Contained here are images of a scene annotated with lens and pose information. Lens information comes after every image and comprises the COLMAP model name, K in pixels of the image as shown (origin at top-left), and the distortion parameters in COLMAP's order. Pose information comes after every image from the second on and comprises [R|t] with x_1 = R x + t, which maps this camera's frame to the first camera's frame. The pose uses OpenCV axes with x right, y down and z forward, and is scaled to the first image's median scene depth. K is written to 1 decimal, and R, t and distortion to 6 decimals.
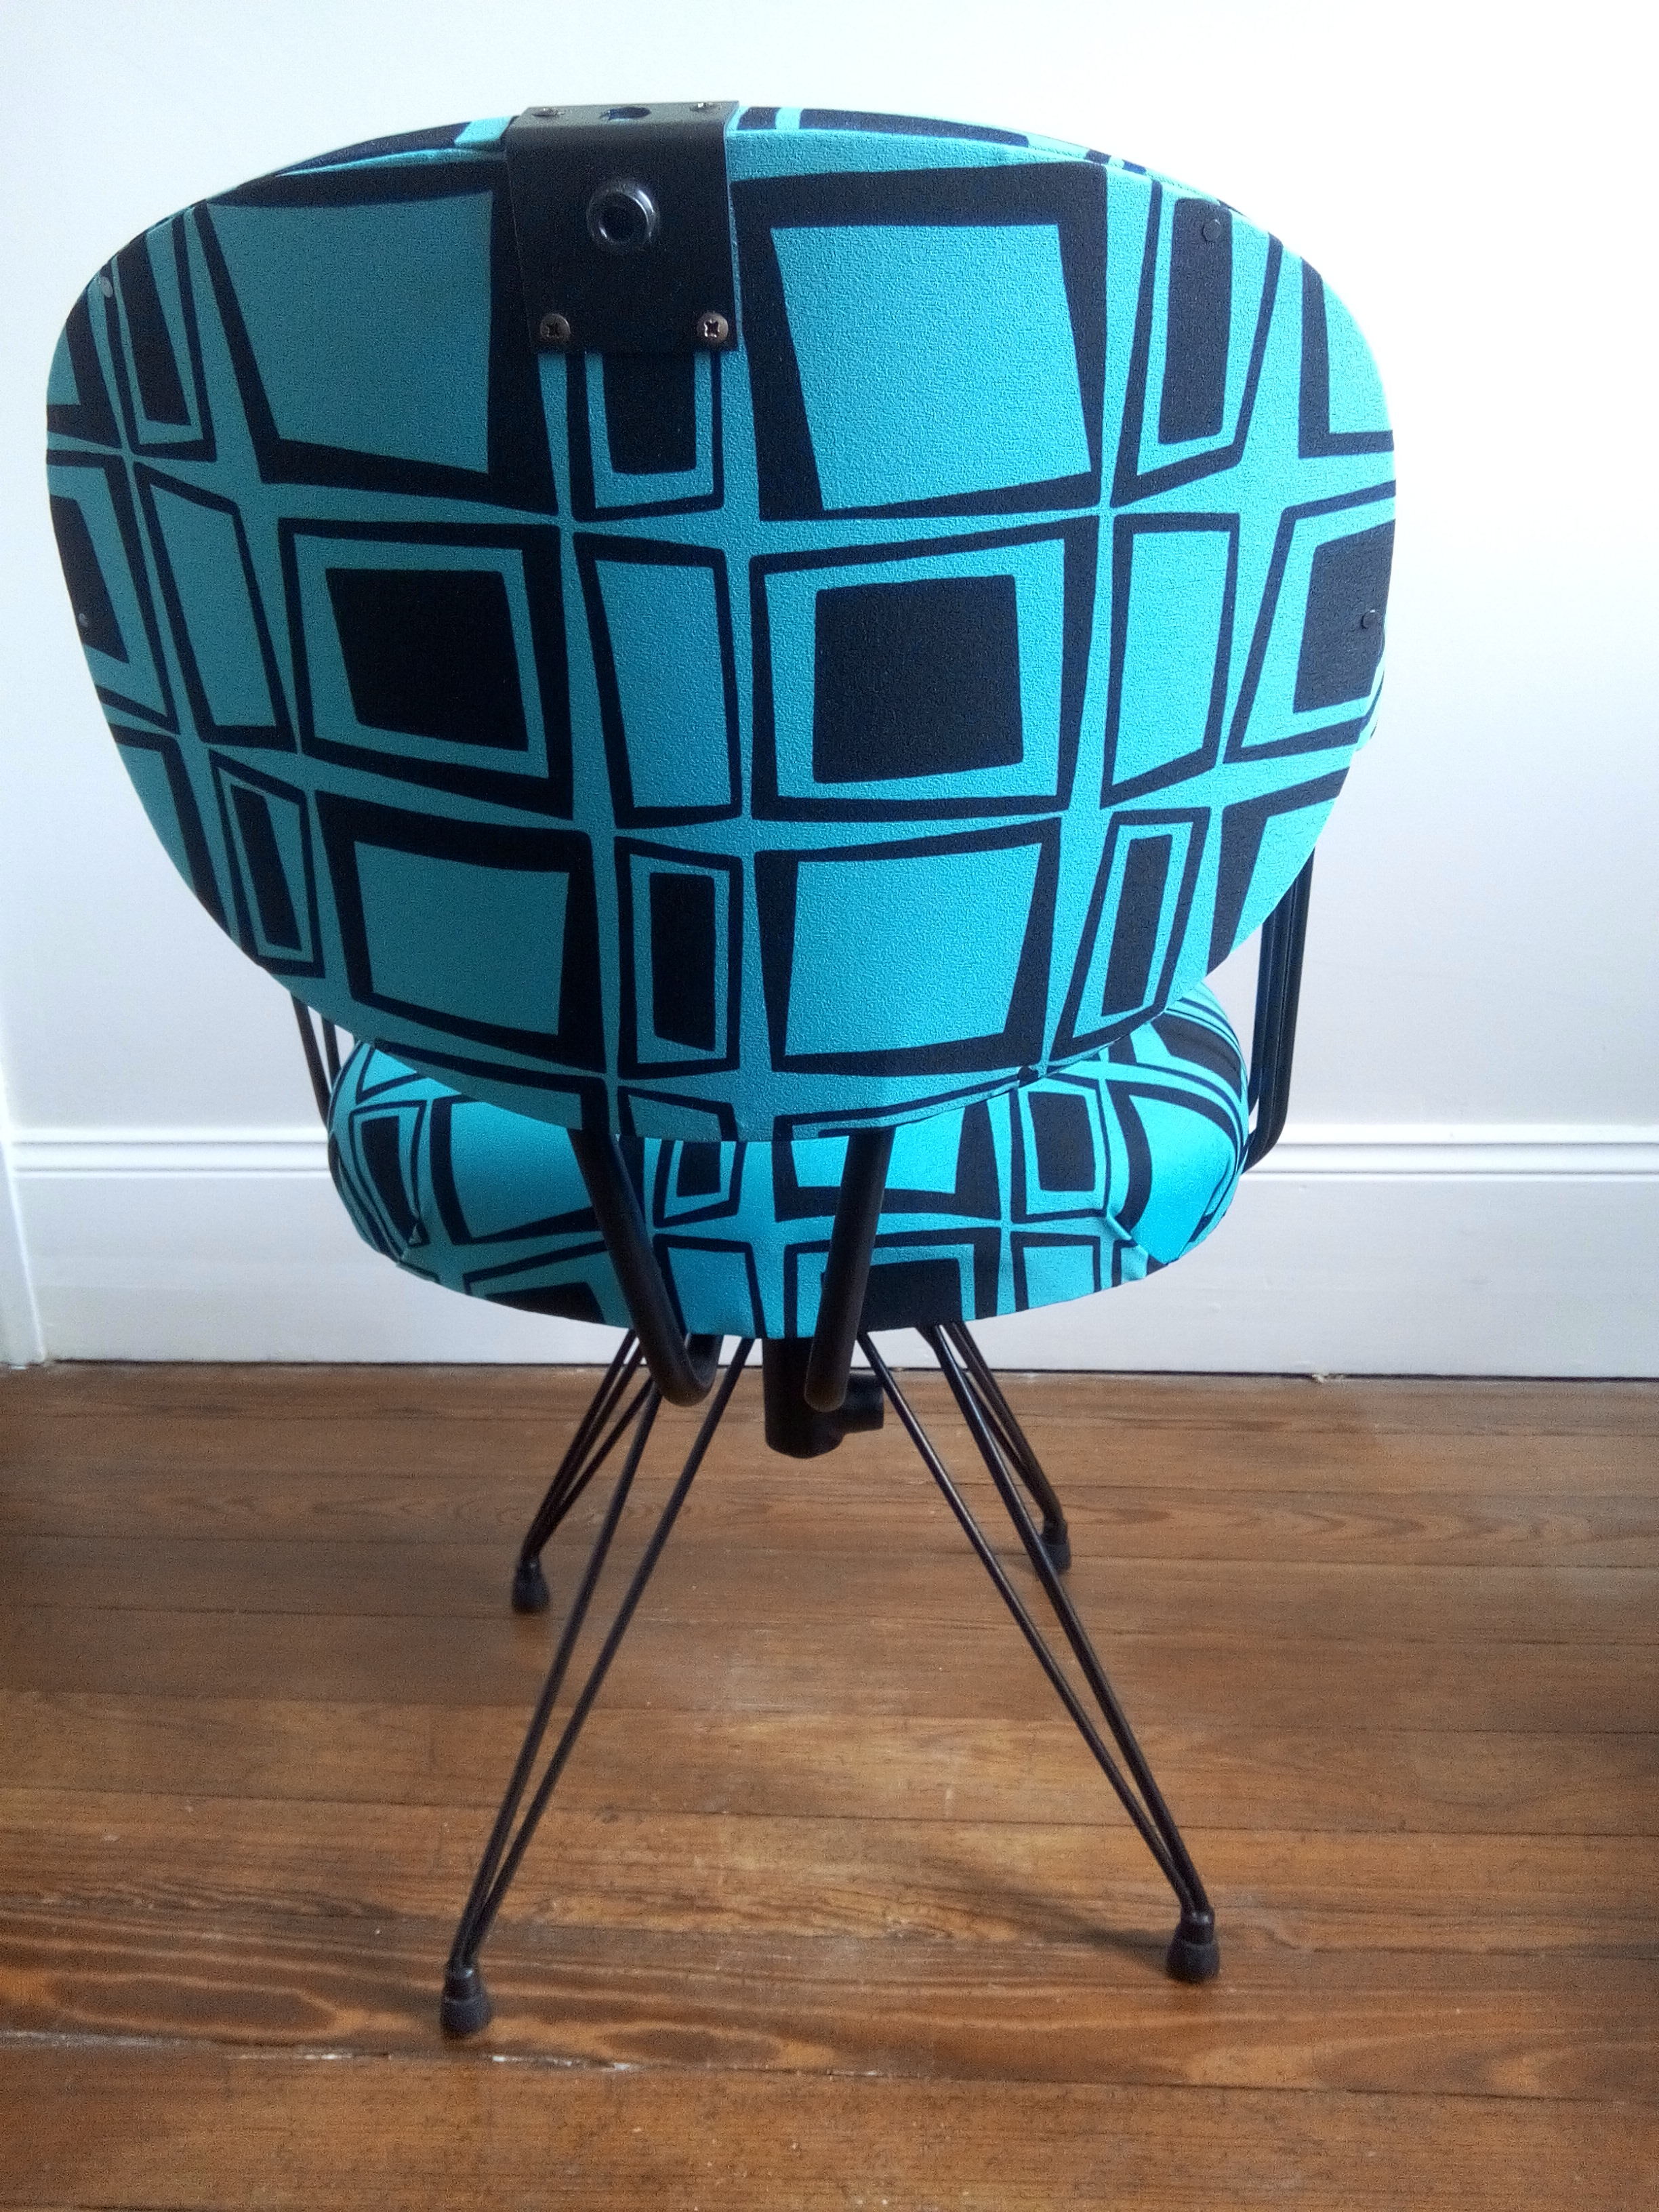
lens RADIAL K [[1854.7, 0, 829.5], [0, 1854.7, 1106.0], [0, 0, 1]] dist [0.099211, -0.234382]
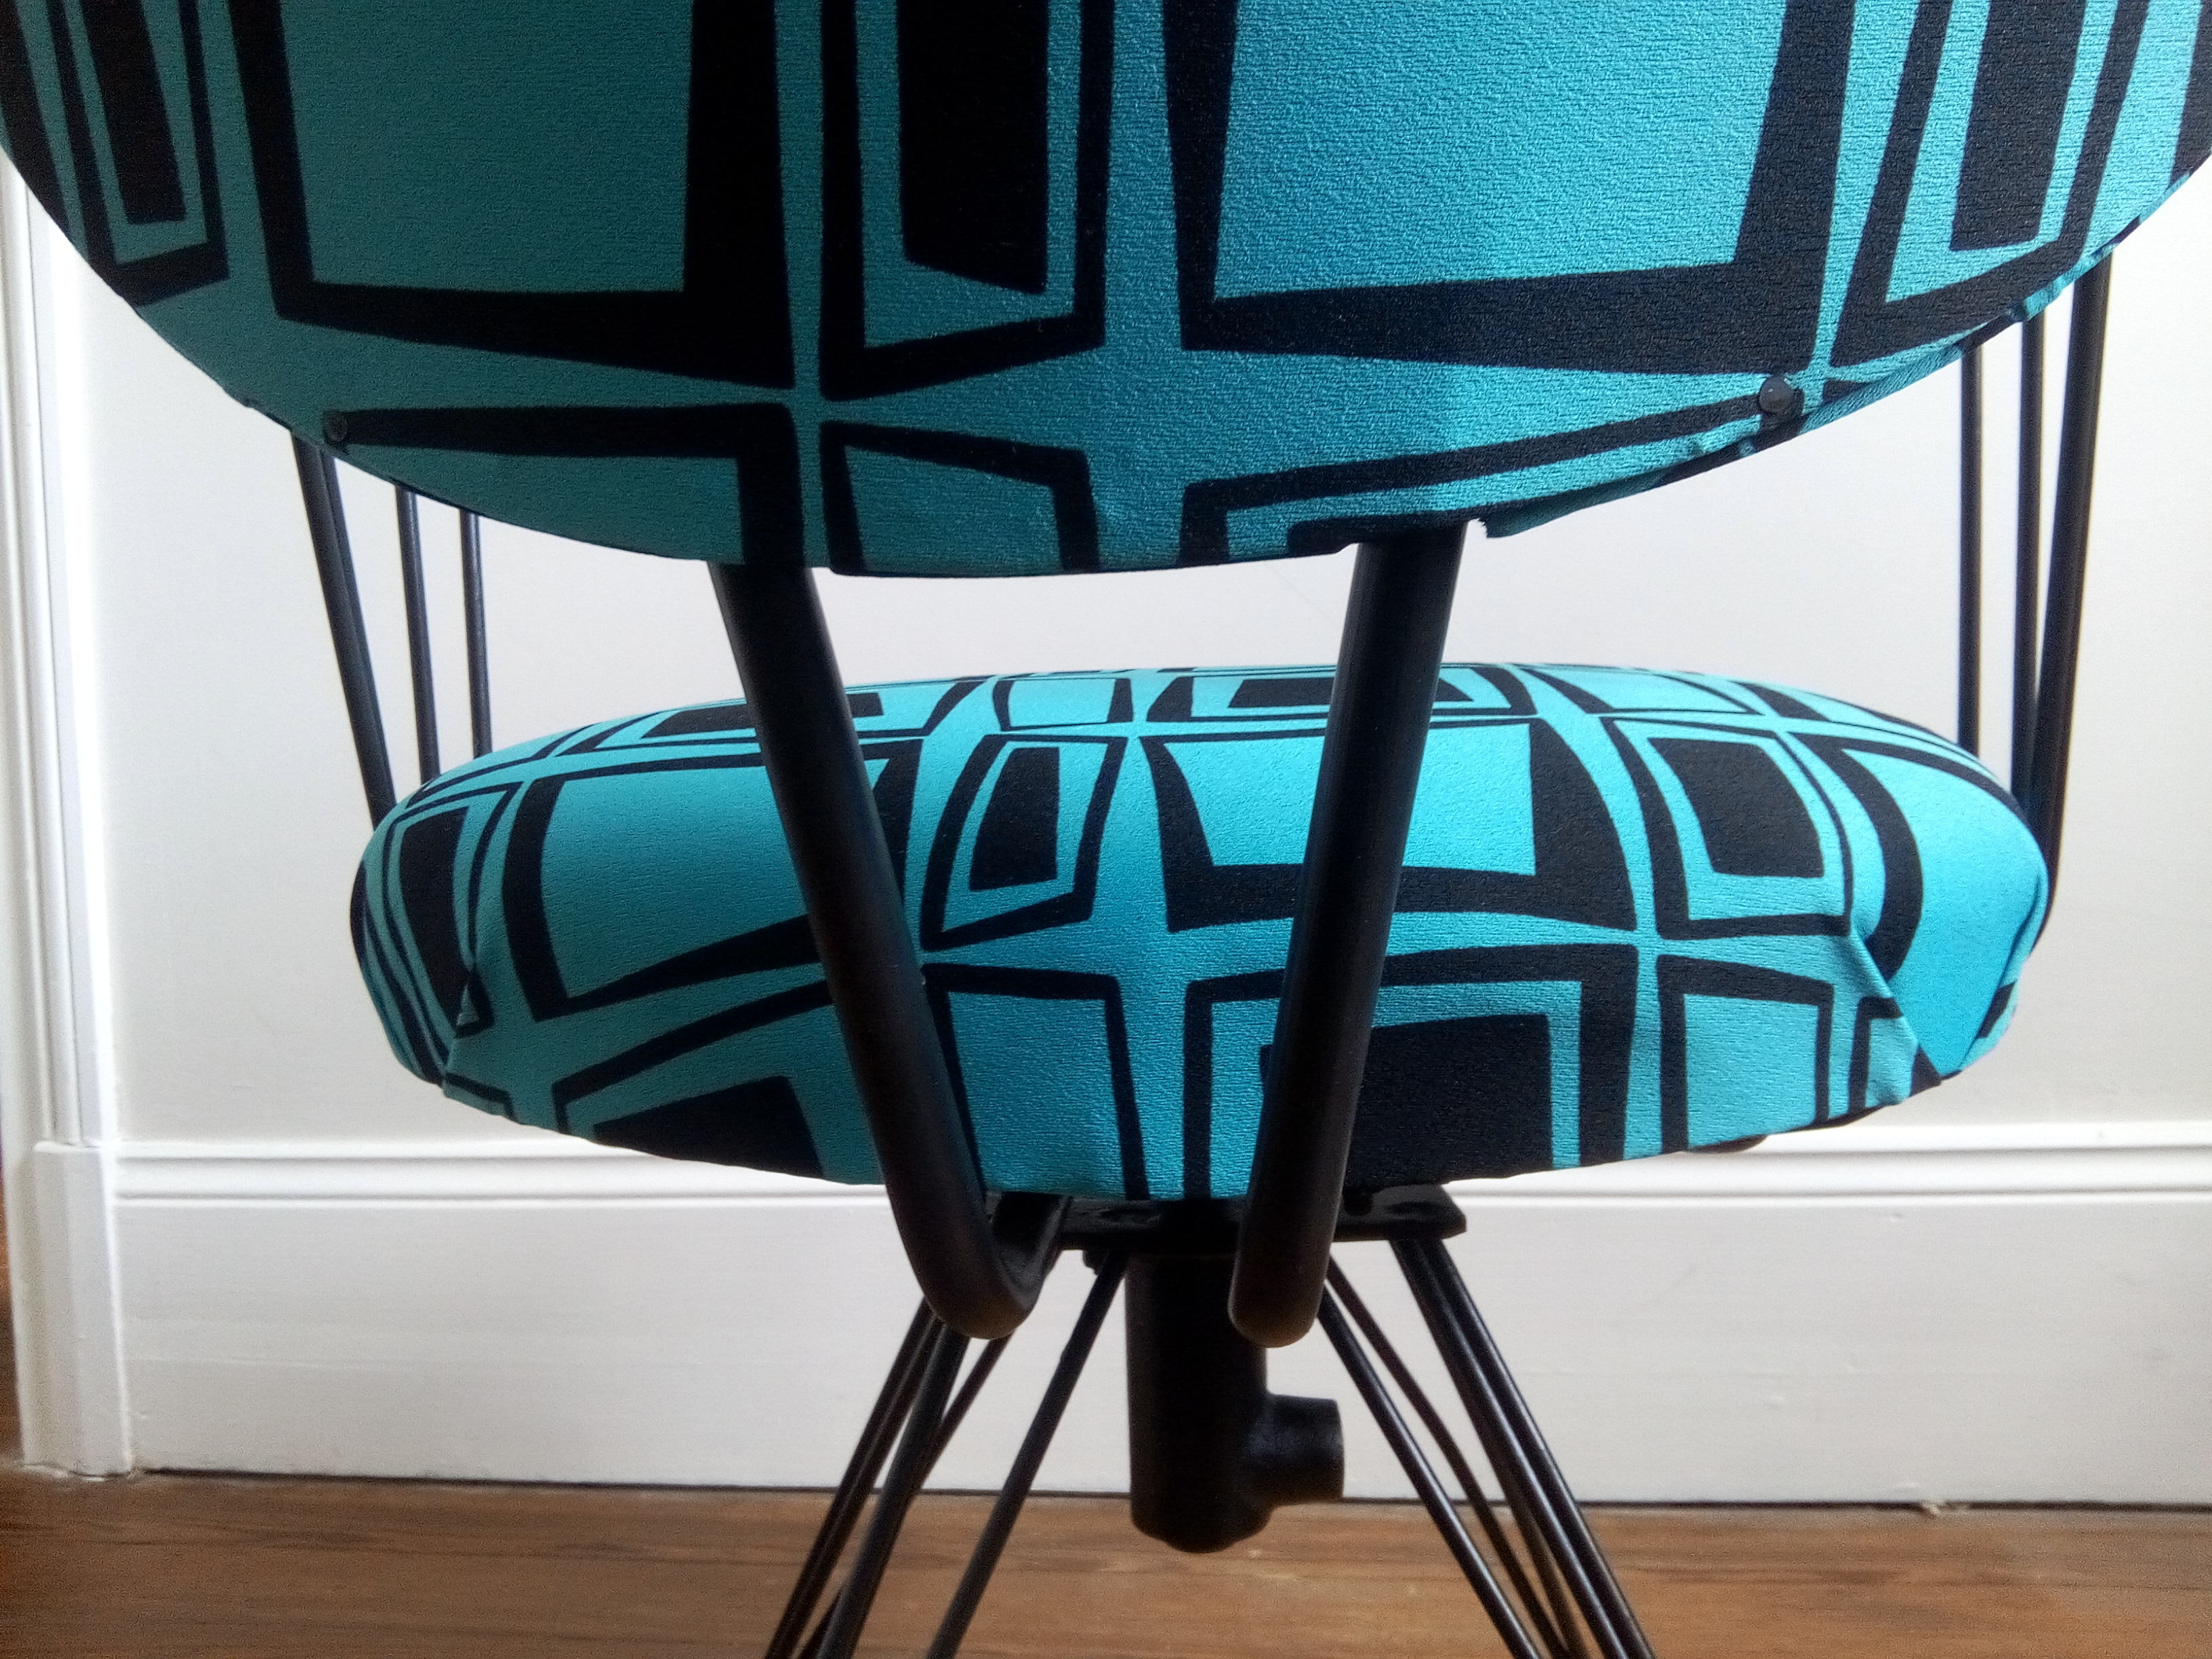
lens RADIAL K [[1866.3, 0, 1106.0], [0, 1866.3, 829.5], [0, 0, 1]] dist [0.095928, -0.202235]
pose [[0.999315, -0.001063, -0.037002, -0.026951], [-0.008282, 0.967824, -0.251491, 0.158704], [0.036079, 0.251625, 0.967152, 0.511807]]
